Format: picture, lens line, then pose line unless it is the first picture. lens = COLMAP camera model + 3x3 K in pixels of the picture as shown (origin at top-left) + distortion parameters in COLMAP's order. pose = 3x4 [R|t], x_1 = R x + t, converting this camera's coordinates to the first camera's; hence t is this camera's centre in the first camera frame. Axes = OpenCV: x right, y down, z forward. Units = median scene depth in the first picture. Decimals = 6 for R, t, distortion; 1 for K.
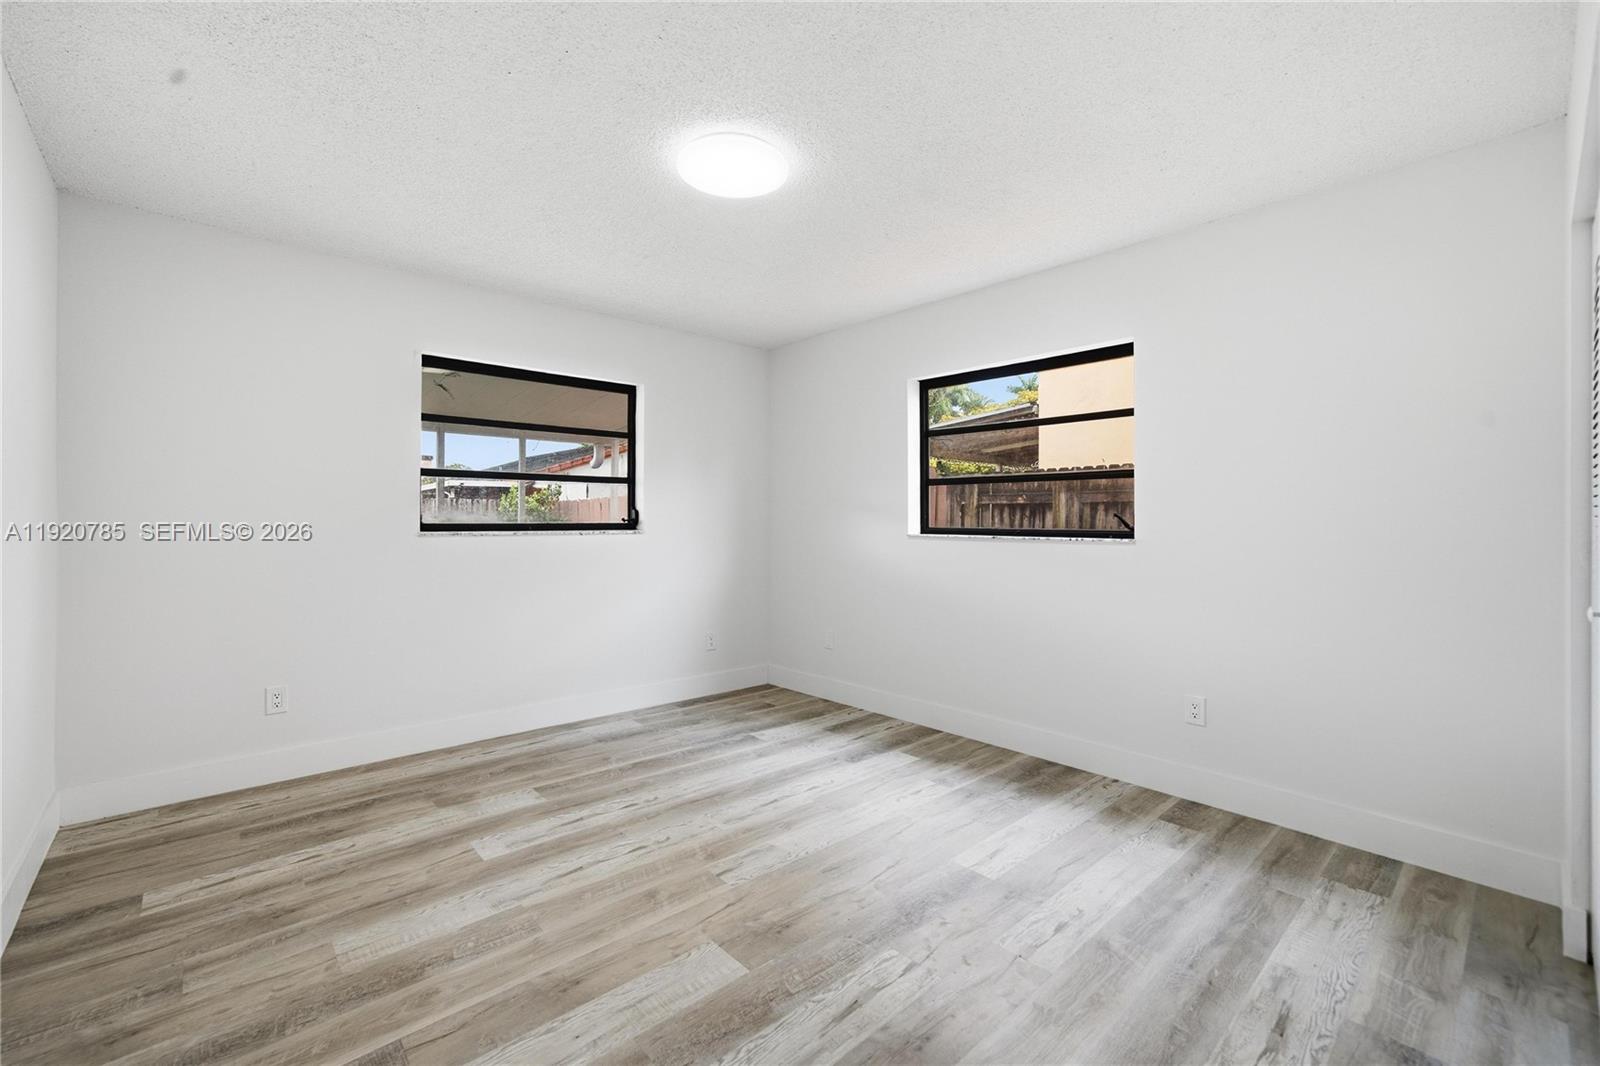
lens RADIAL K [[651.8, 0, 796.6], [0, 651.8, 519.4], [0, 0, 1]] dist [0.002927, 0.000974]
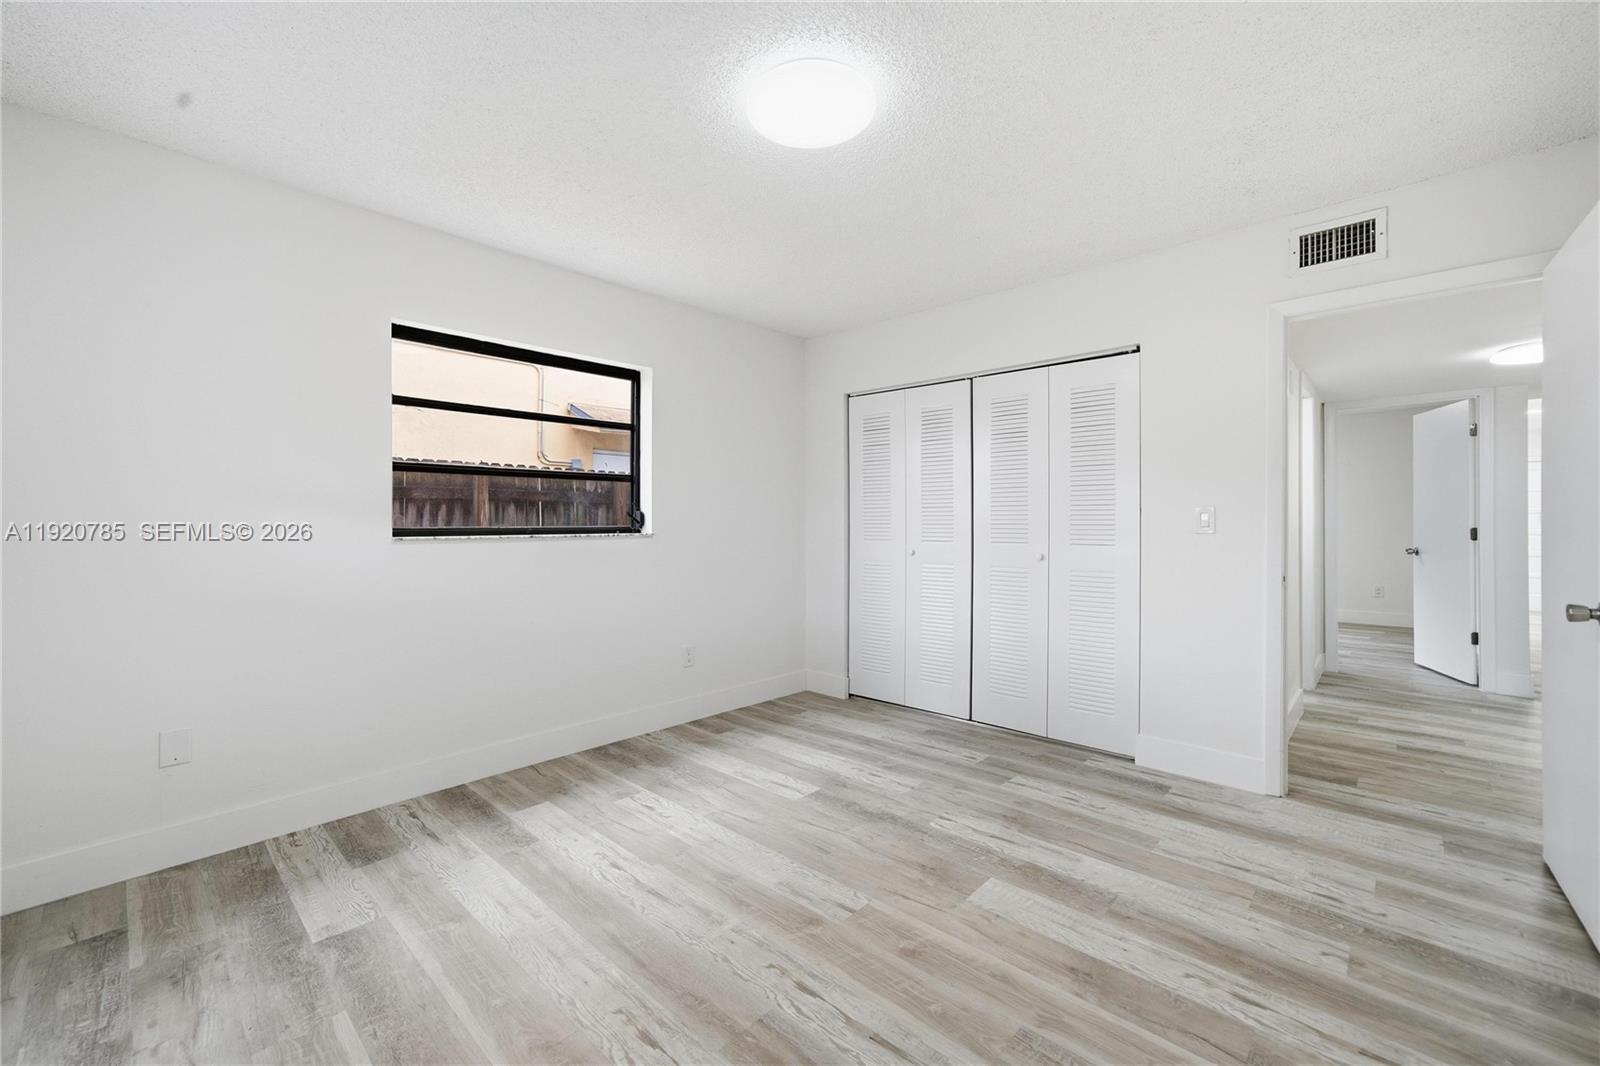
lens RADIAL K [[651.8, 0, 796.6], [0, 651.8, 519.4], [0, 0, 1]] dist [0.002927, 0.000974]
pose [[-0.092245, 0.010147, 0.995685, -0.808297], [-0.012559, 0.999857, -0.011353, 0.022225], [-0.995657, -0.013552, -0.092104, 0.945862]]
